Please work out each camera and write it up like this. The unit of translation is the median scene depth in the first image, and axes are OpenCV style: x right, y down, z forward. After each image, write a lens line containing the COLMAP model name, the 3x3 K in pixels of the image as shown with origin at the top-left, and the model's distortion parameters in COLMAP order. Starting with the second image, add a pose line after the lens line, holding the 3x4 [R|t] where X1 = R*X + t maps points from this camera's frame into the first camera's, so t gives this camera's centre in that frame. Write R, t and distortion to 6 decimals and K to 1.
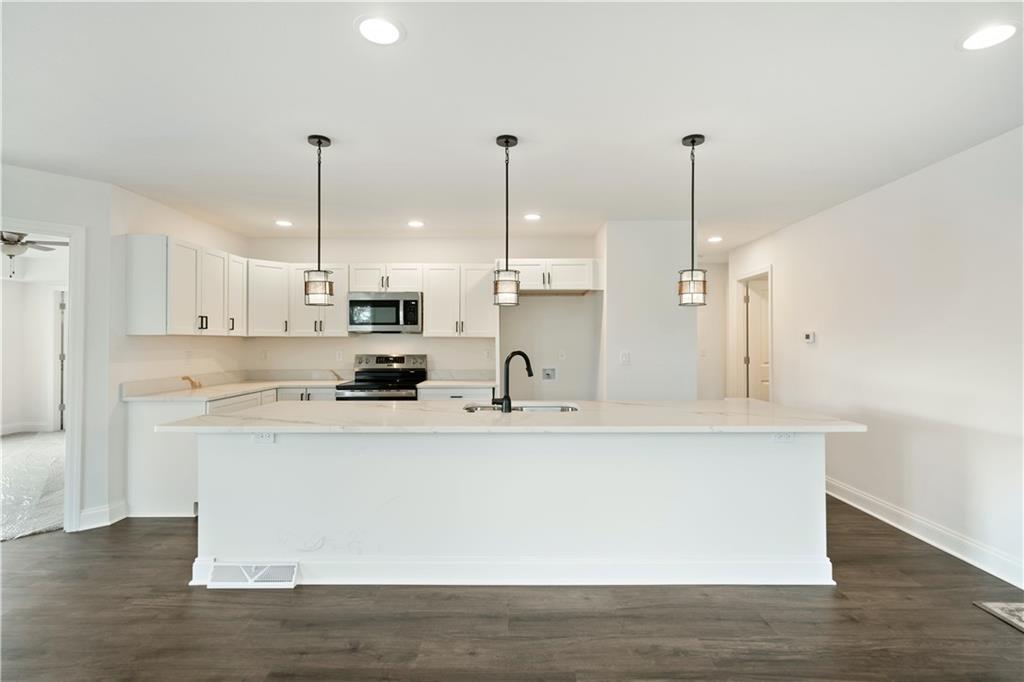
lens RADIAL K [[490.1, 0, 513.5], [0, 490.1, 338.2], [0, 0, 1]] dist [0.008063, -0.001631]
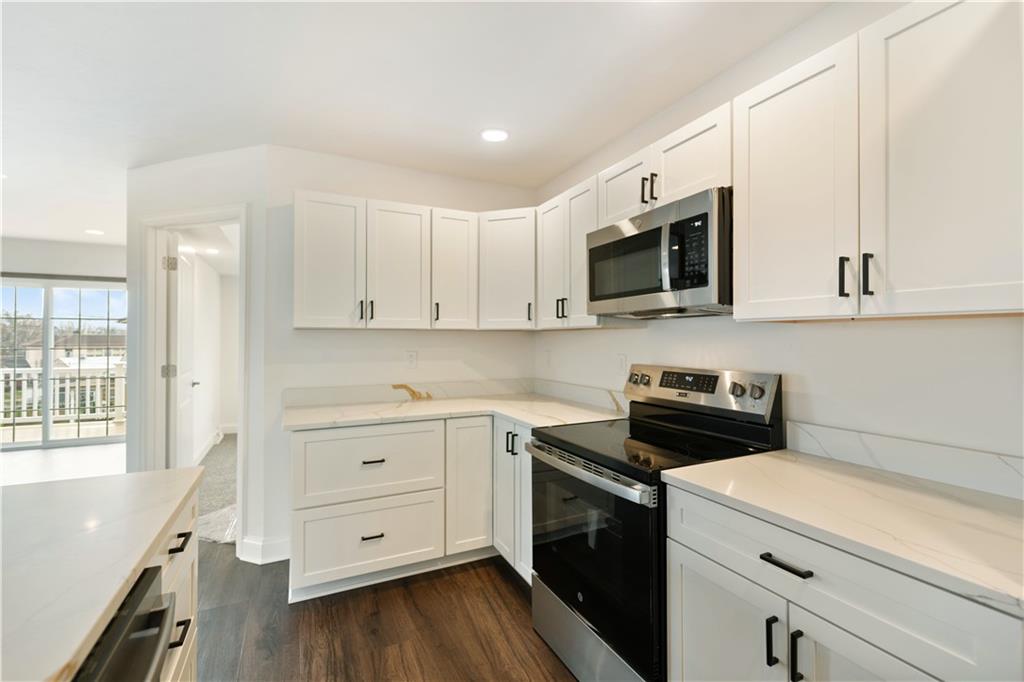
lens RADIAL K [[454.4, 0, 514.9], [0, 454.4, 336.4], [0, 0, 1]] dist [0.019301, -0.000571]
pose [[0.431167, -0.006396, -0.902250, 0.031680], [0.005447, 0.999975, -0.004486, 0.008420], [0.902256, -0.002980, 0.431191, 0.798839]]
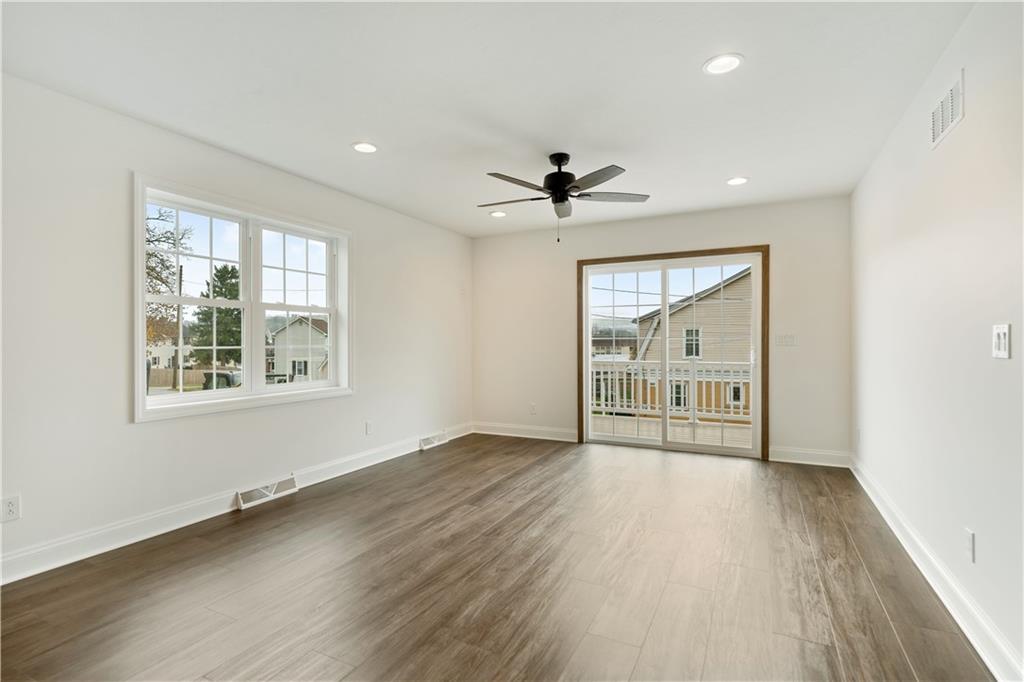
lens RADIAL K [[490.1, 0, 503.8], [0, 490.1, 343.4], [0, 0, 1]] dist [0.008063, -0.001631]
pose [[-0.458836, 0.004171, -0.888511, -0.388985], [0.007387, 0.999972, 0.000880, 0.036806], [0.888490, -0.006160, -0.458854, 0.420036]]
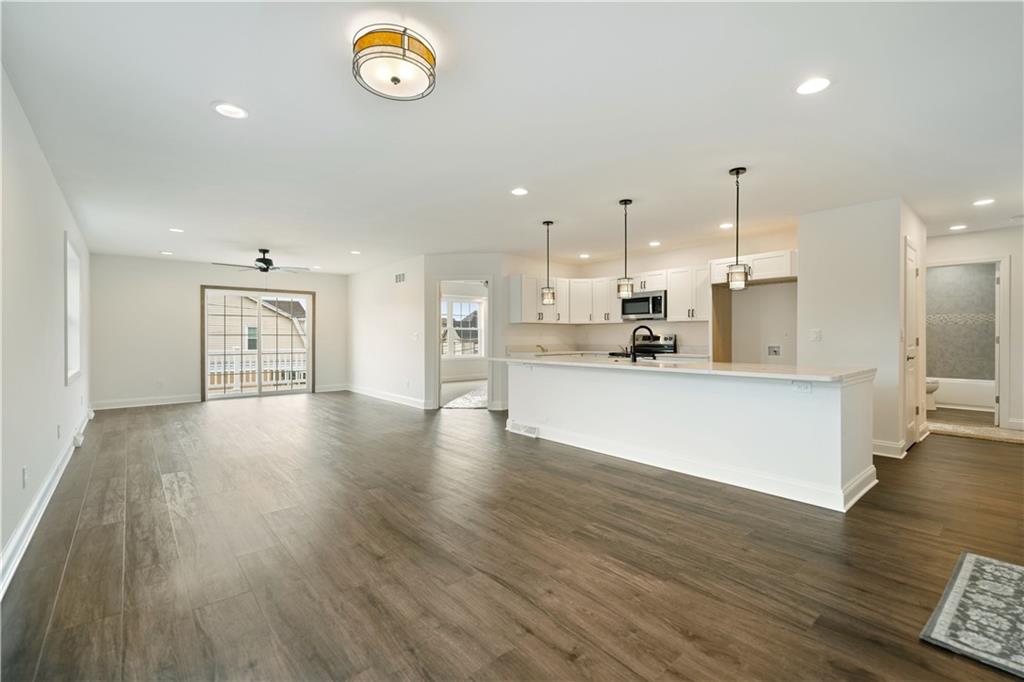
lens RADIAL K [[454.4, 0, 523.1], [0, 454.4, 337.8], [0, 0, 1]] dist [0.019301, -0.000571]
pose [[0.662630, 0.000995, -0.748946, 0.568701], [0.006928, 0.999948, 0.007458, 0.033862], [0.748915, -0.010131, 0.662589, -0.195216]]
